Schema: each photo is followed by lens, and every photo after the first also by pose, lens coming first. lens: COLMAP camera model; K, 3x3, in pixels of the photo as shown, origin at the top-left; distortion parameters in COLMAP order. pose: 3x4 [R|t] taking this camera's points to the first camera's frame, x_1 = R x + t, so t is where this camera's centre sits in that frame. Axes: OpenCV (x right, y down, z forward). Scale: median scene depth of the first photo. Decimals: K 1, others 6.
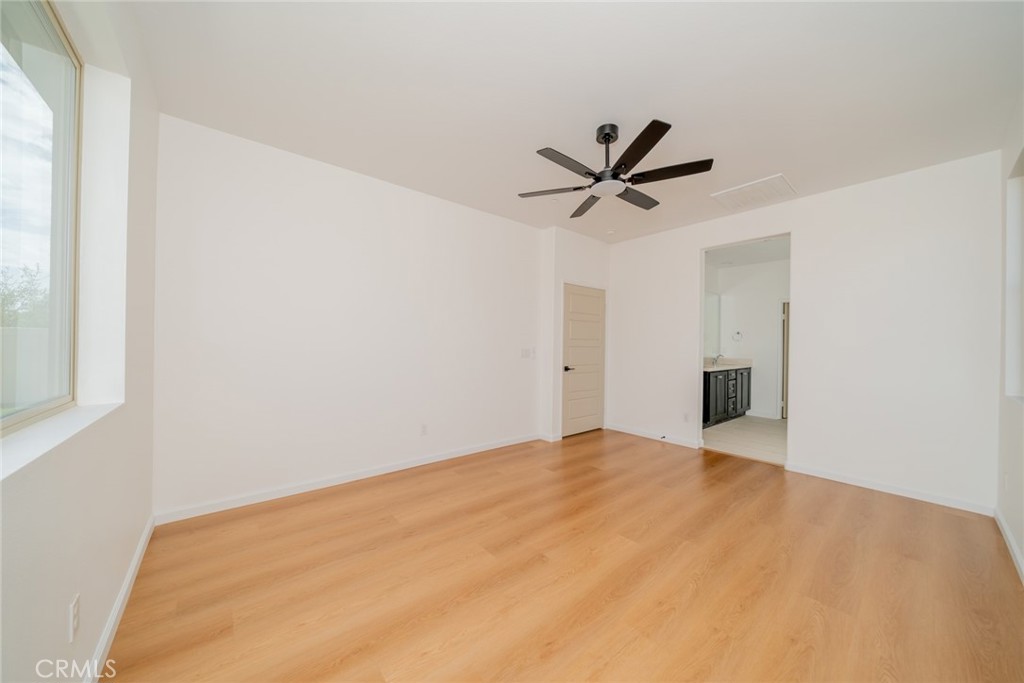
lens RADIAL K [[350.7, 0, 512.0], [0, 350.7, 341.5], [0, 0, 1]] dist [-0.001001, -0.000076]
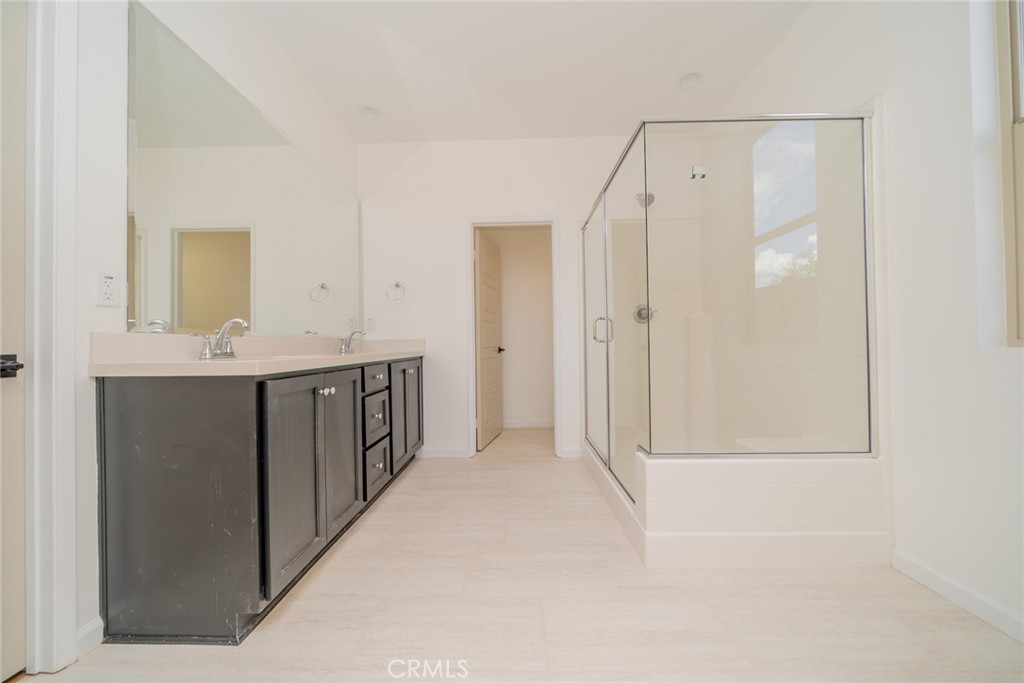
lens RADIAL K [[350.7, 0, 512.0], [0, 350.7, 341.5], [0, 0, 1]] dist [-0.001001, -0.000076]
pose [[0.659767, -0.015096, 0.751318, 0.423207], [0.018899, 0.999815, 0.003493, 0.056224], [-0.751232, 0.011895, 0.659931, 0.621755]]
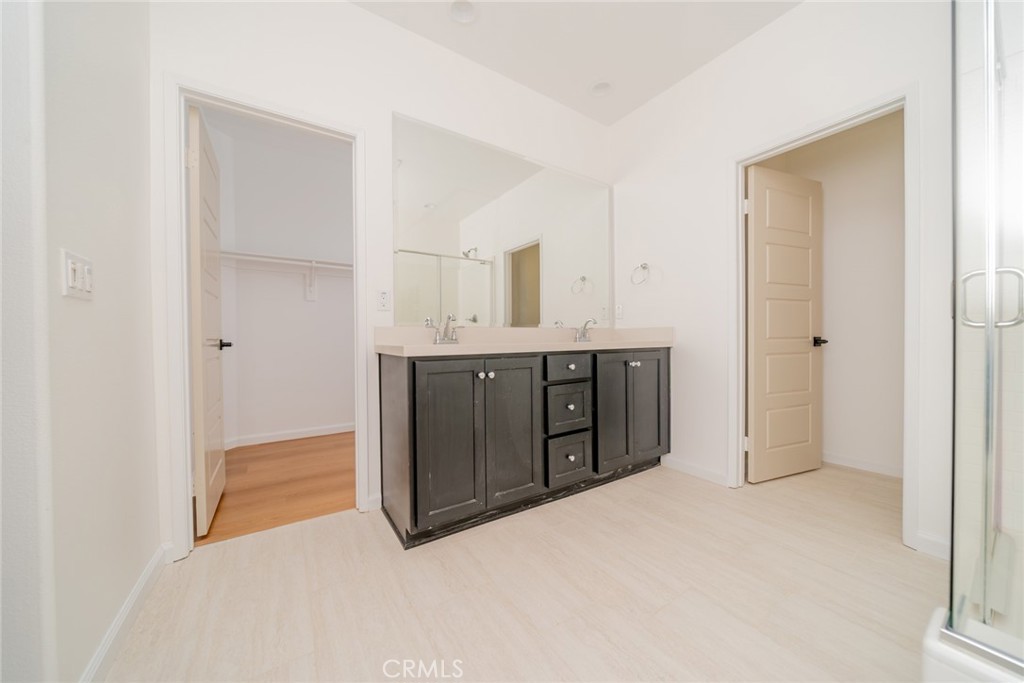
lens RADIAL K [[350.7, 0, 512.0], [0, 350.7, 341.5], [0, 0, 1]] dist [-0.001001, -0.000076]
pose [[0.993326, -0.022492, -0.113122, 0.575648], [0.023948, 0.999647, 0.011526, 0.060673], [0.112823, -0.014159, 0.993514, 0.610723]]
